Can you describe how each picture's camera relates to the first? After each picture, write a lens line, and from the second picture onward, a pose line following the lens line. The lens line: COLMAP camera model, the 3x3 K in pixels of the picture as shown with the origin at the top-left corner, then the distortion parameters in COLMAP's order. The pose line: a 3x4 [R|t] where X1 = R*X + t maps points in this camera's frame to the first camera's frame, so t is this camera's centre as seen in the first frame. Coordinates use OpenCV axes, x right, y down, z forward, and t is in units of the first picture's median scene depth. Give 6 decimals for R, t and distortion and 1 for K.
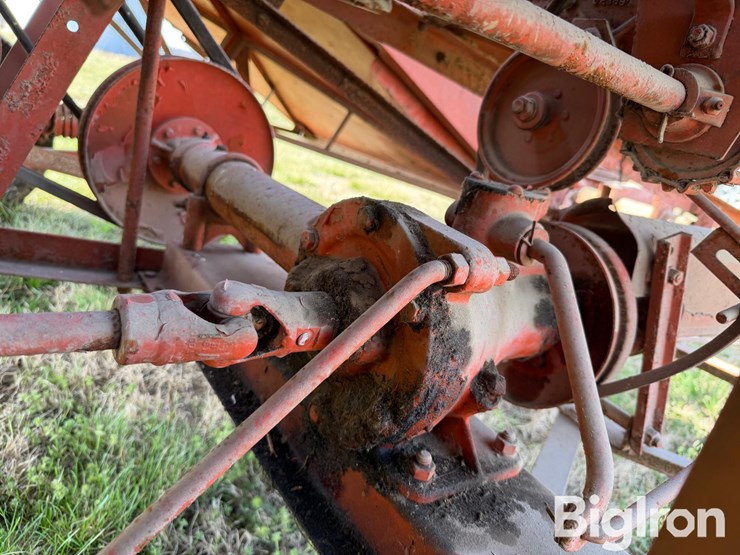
lens RADIAL K [[534.9, 0, 372.1], [0, 534.9, 280.8], [0, 0, 1]] dist [0.007291, -0.007150]
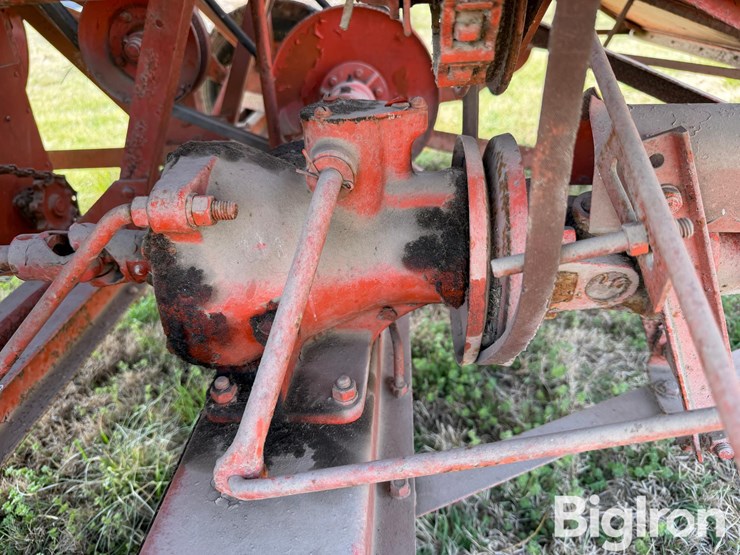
lens RADIAL K [[534.9, 0, 372.1], [0, 534.9, 280.8], [0, 0, 1]] dist [0.007291, -0.007150]
pose [[0.773900, 0.057302, -0.630710, 0.516889], [0.030468, 0.991376, 0.127455, -0.004006], [0.632574, -0.117854, 0.765480, 0.190182]]
